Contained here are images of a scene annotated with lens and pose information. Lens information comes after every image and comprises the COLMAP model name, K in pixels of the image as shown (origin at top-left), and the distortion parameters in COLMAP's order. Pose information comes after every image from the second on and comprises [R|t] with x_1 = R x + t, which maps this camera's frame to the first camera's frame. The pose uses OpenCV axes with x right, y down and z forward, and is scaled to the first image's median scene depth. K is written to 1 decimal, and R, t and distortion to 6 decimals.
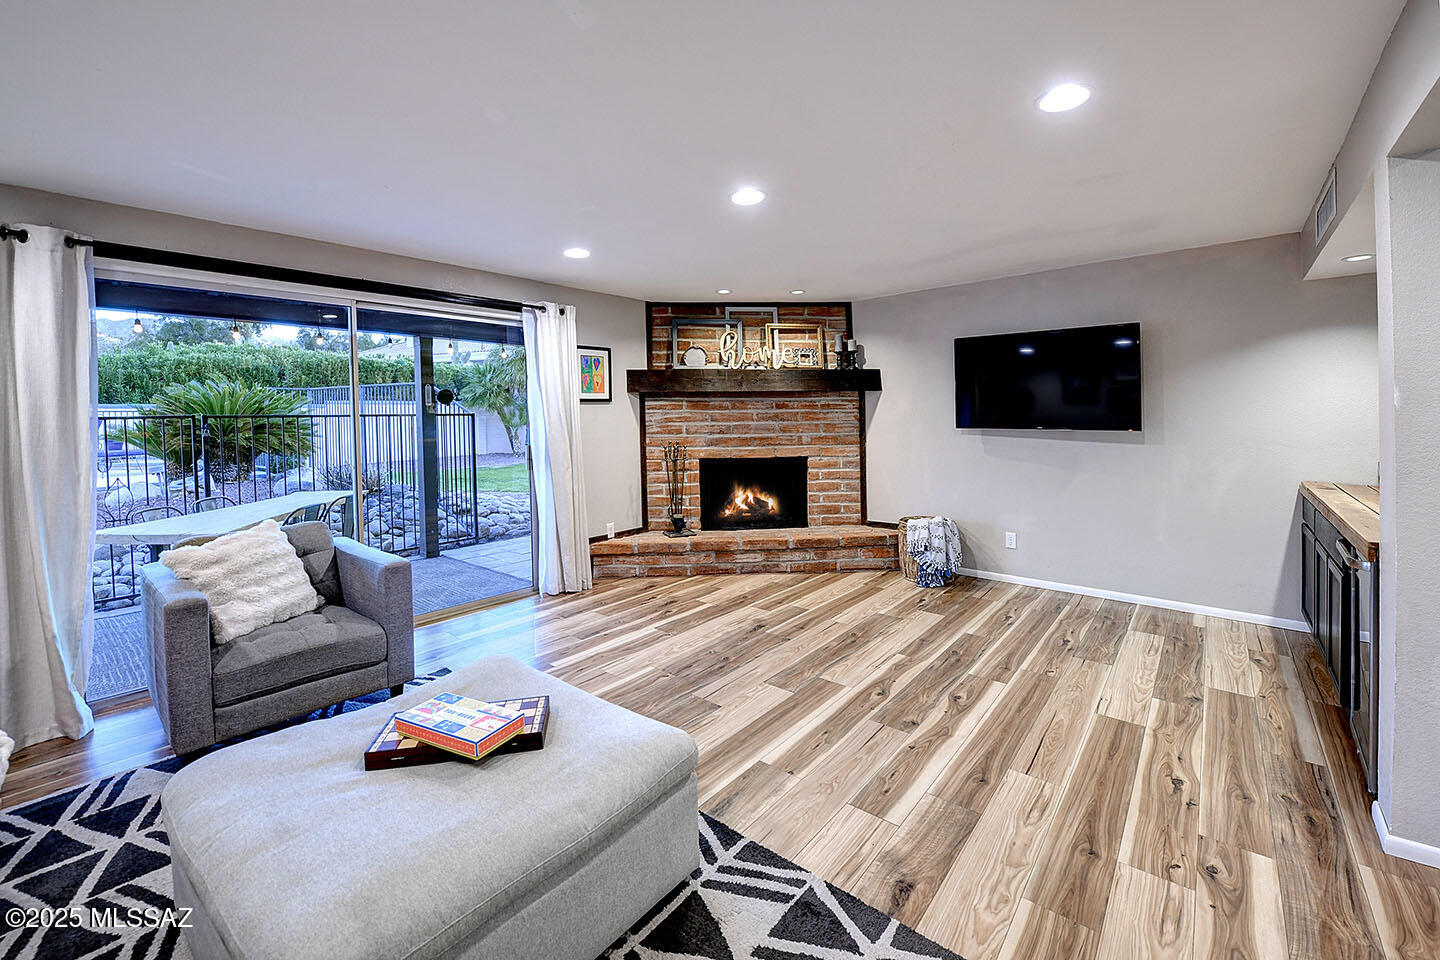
lens RADIAL K [[617.7, 0, 738.2], [0, 617.7, 422.6], [0, 0, 1]] dist [-0.015722, -0.000510]
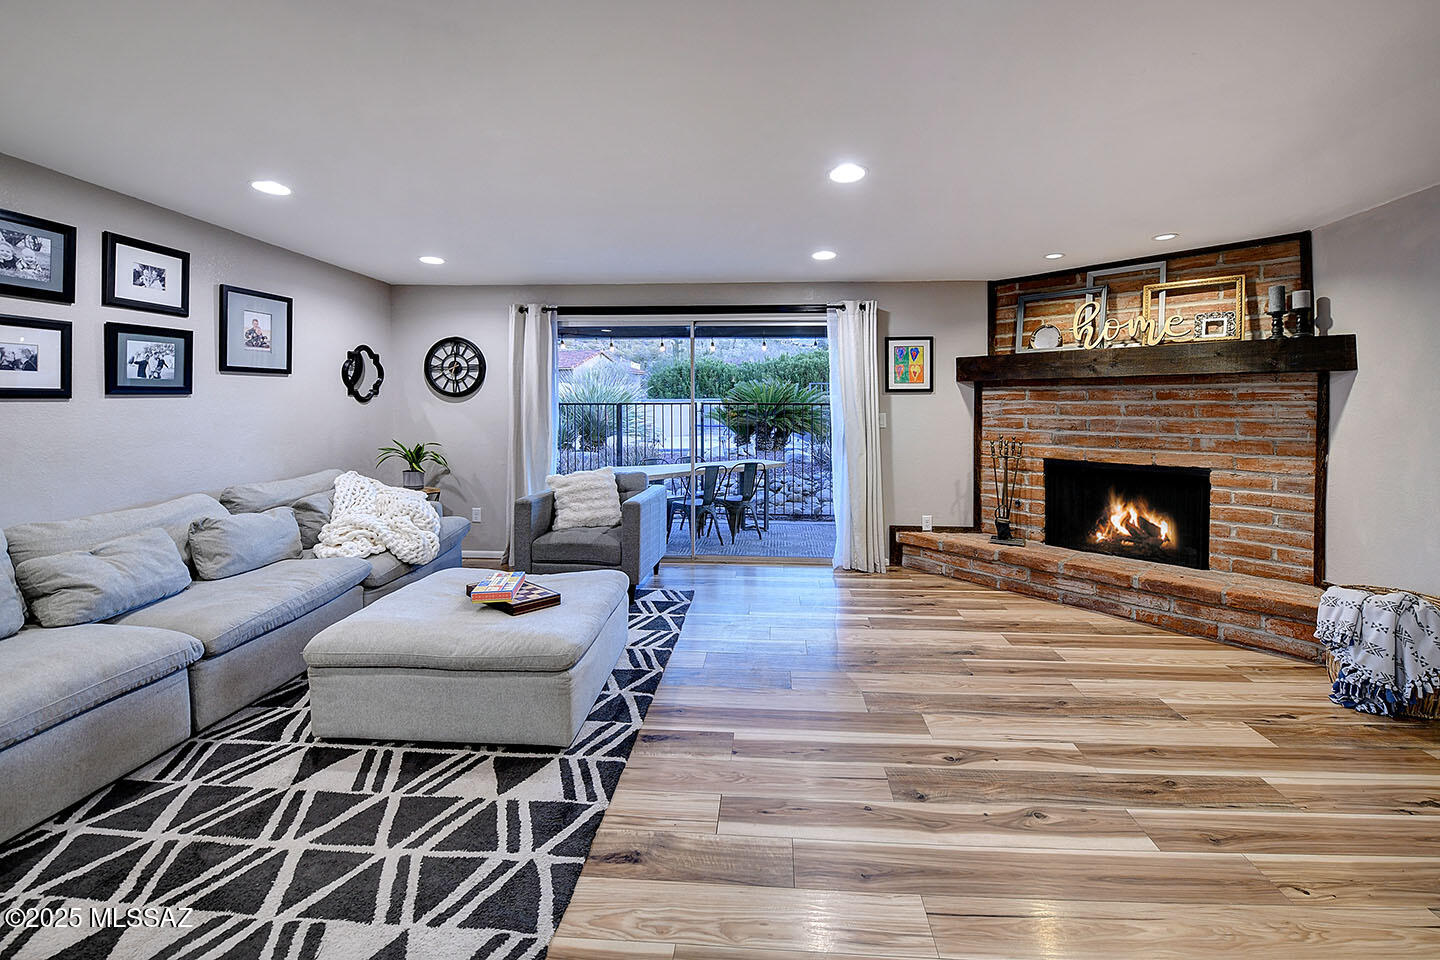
lens RADIAL K [[617.7, 0, 738.2], [0, 617.7, 422.6], [0, 0, 1]] dist [-0.015722, -0.000510]
pose [[0.569312, 0.032834, -0.821466, 0.391687], [-0.022229, 0.999452, 0.024543, -0.001961], [0.821821, 0.004288, 0.569729, 0.180060]]
